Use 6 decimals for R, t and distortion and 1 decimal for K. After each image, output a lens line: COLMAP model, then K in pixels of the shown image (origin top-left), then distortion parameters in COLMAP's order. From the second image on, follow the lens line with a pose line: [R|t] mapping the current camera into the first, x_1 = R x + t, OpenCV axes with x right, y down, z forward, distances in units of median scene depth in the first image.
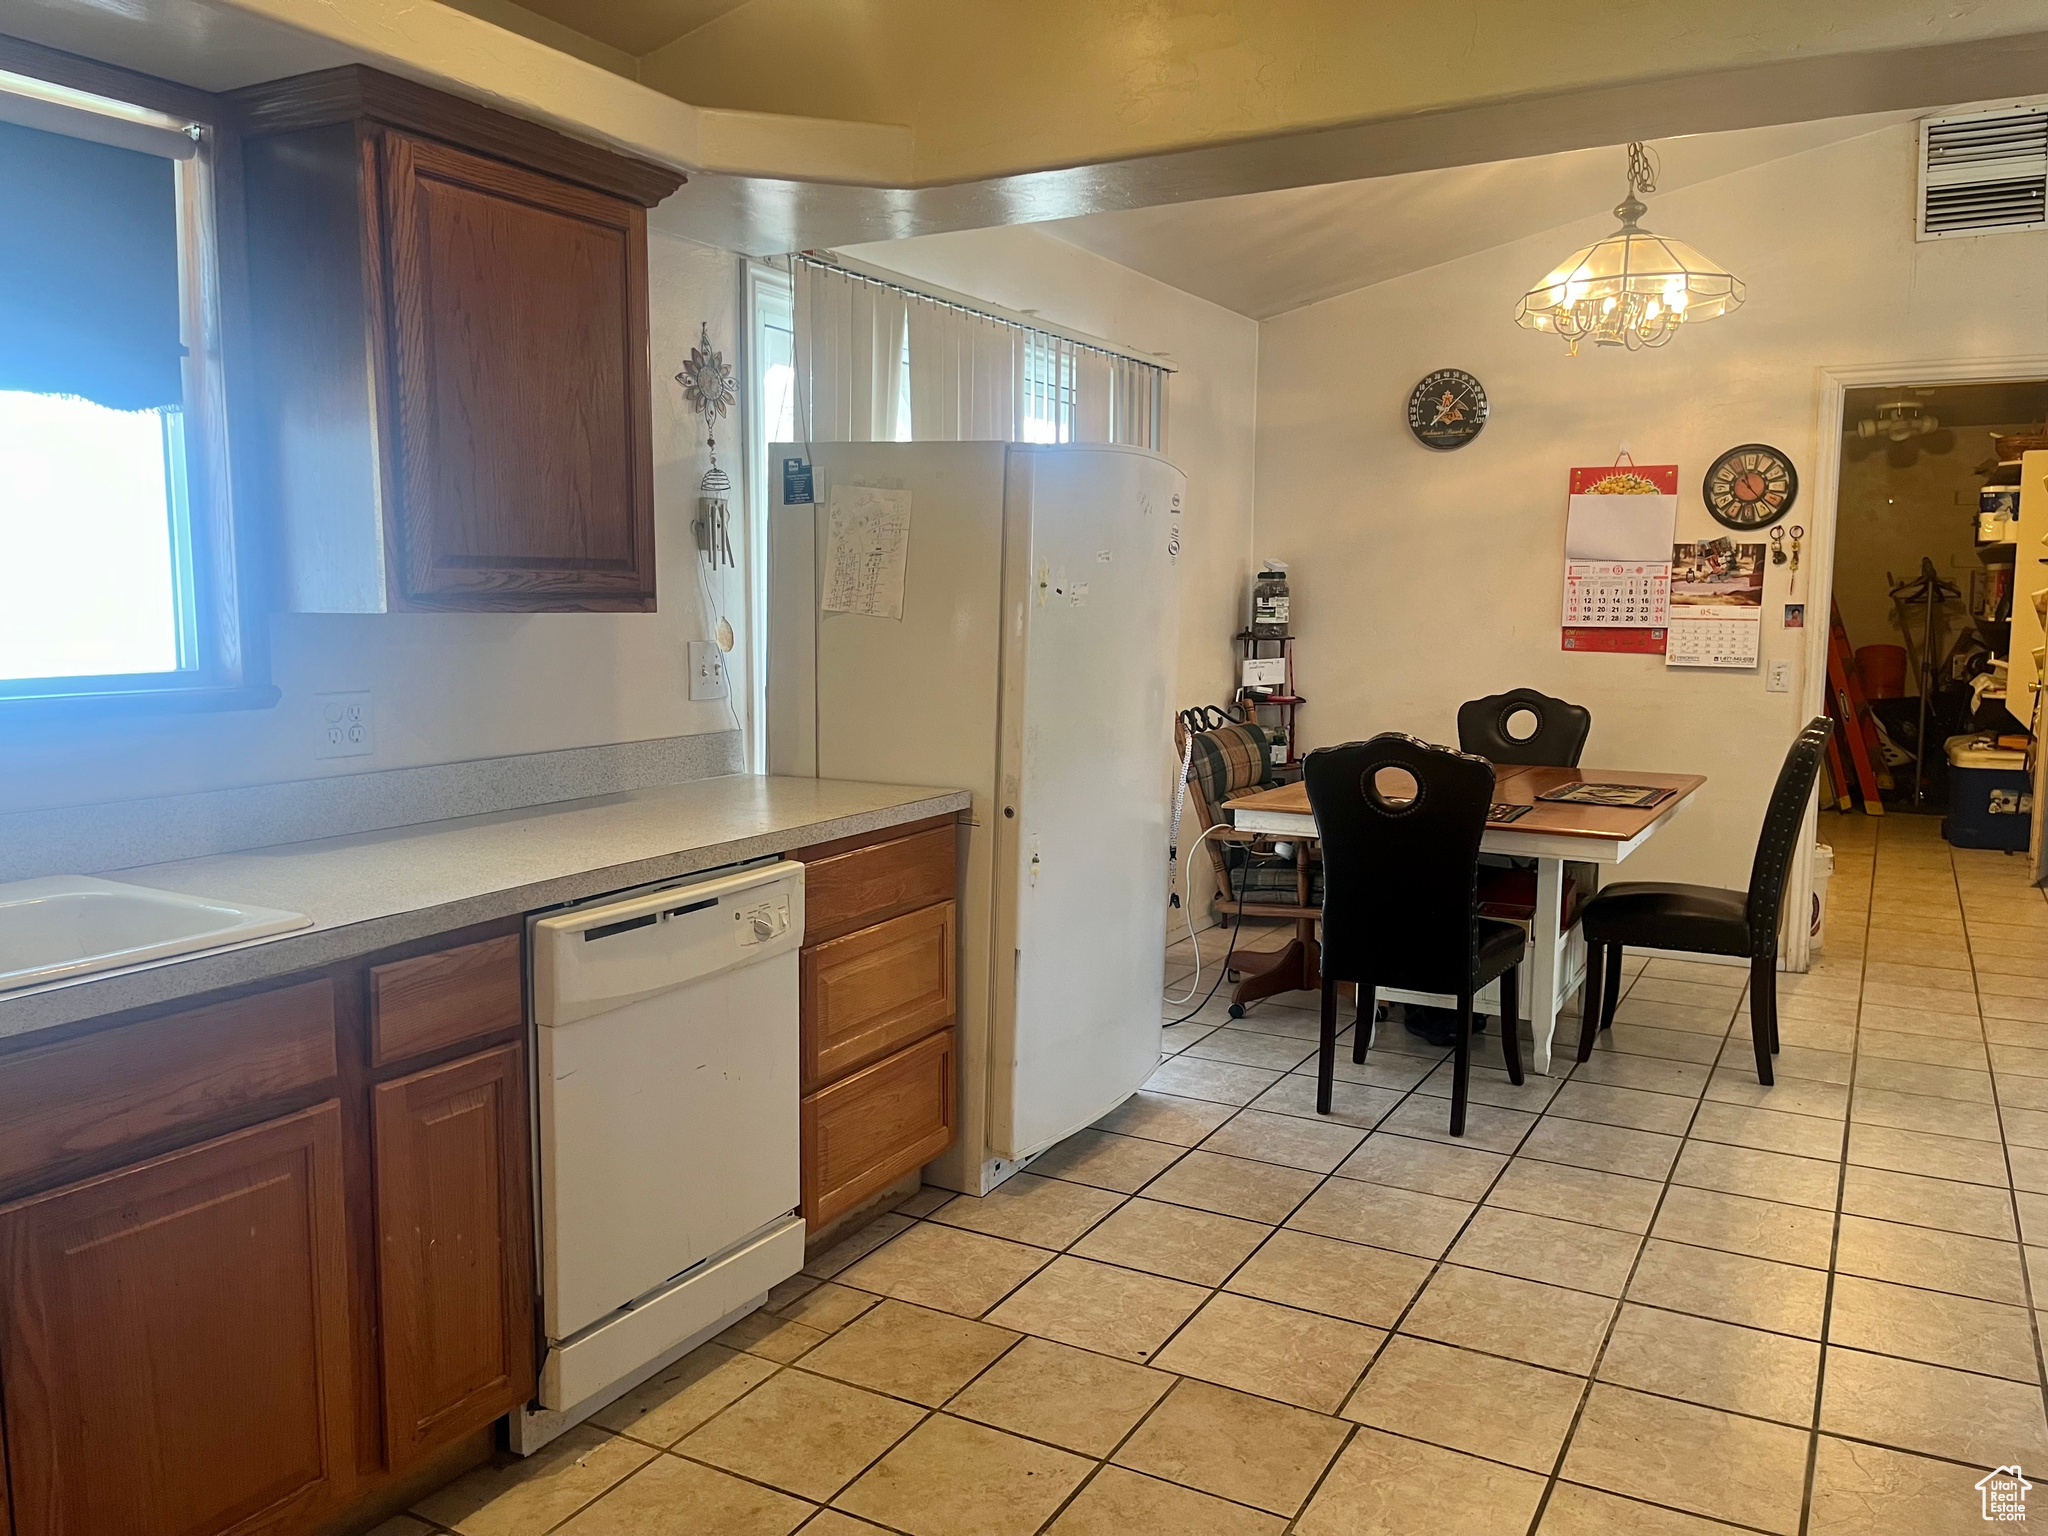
lens RADIAL K [[1576.3, 0, 1022.0], [0, 1576.3, 759.6], [0, 0, 1]] dist [0.053322, -0.100418]
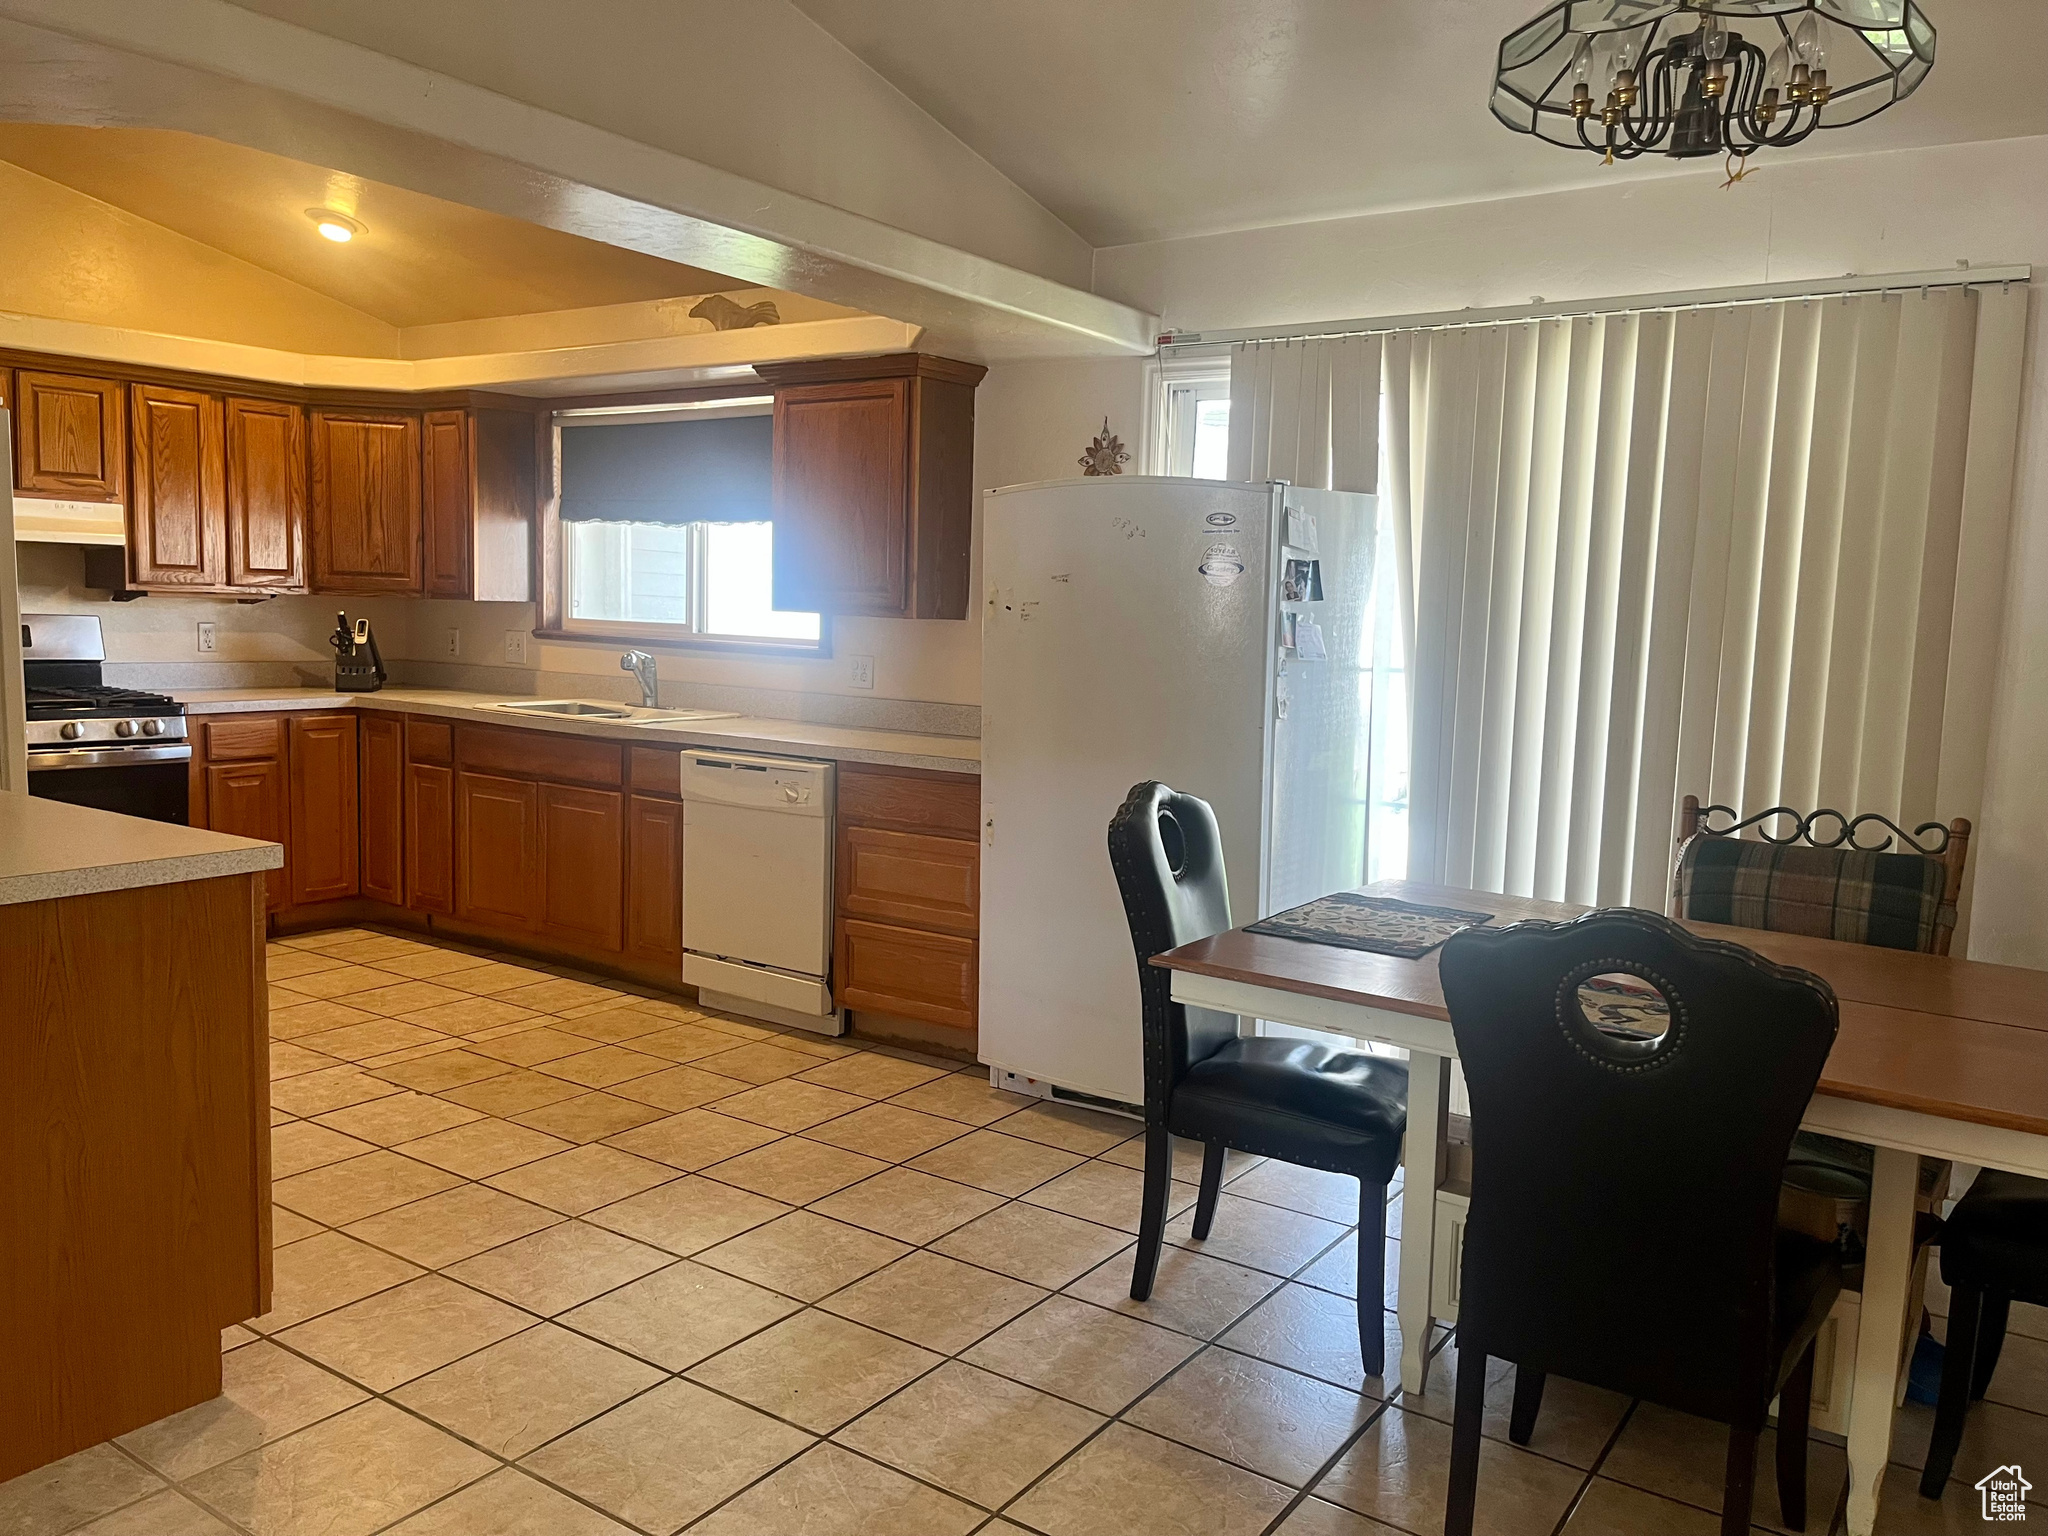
lens RADIAL K [[1549.3, 0, 1018.8], [0, 1549.3, 761.3], [0, 0, 1]] dist [0.063146, -0.080712]
pose [[-0.102093, 0.090875, -0.990615, 1.398658], [-0.138726, 0.984787, 0.104638, -0.133629], [0.985054, 0.148107, -0.087934, 1.297726]]
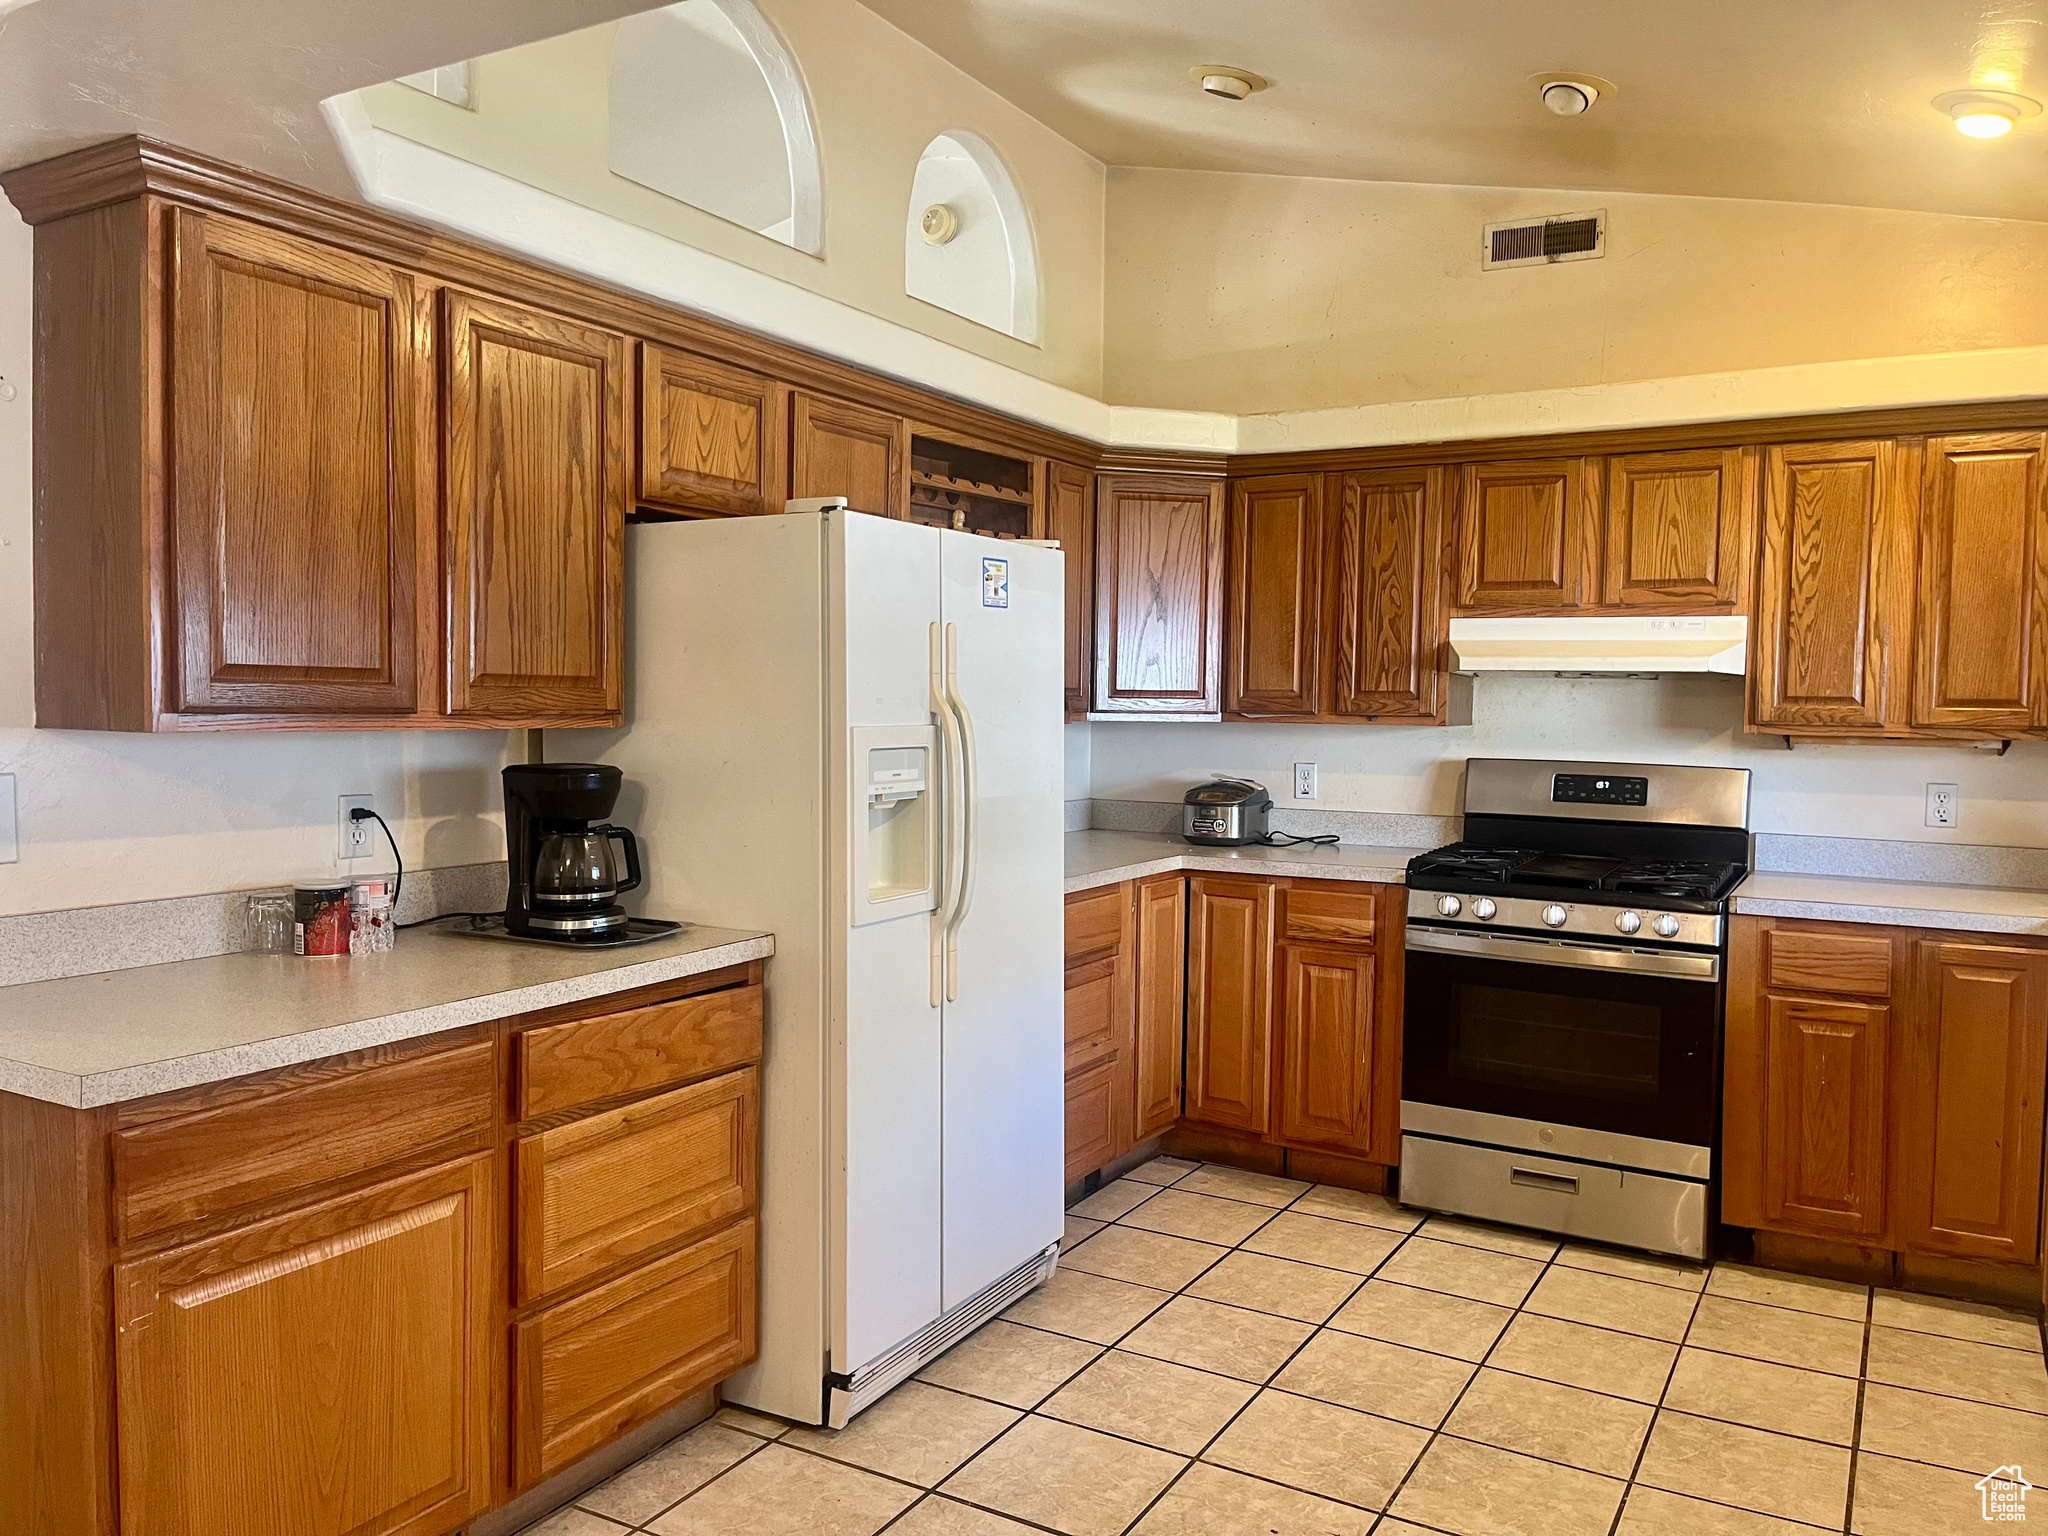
lens RADIAL K [[1550.4, 0, 1026.7], [0, 1550.4, 768.3], [0, 0, 1]] dist [0.074826, -0.089477]
pose [[-0.999663, -0.022193, 0.013481, 0.205798], [-0.019855, 0.987878, 0.153954, -0.156678], [-0.016734, 0.153635, -0.987986, 1.397759]]
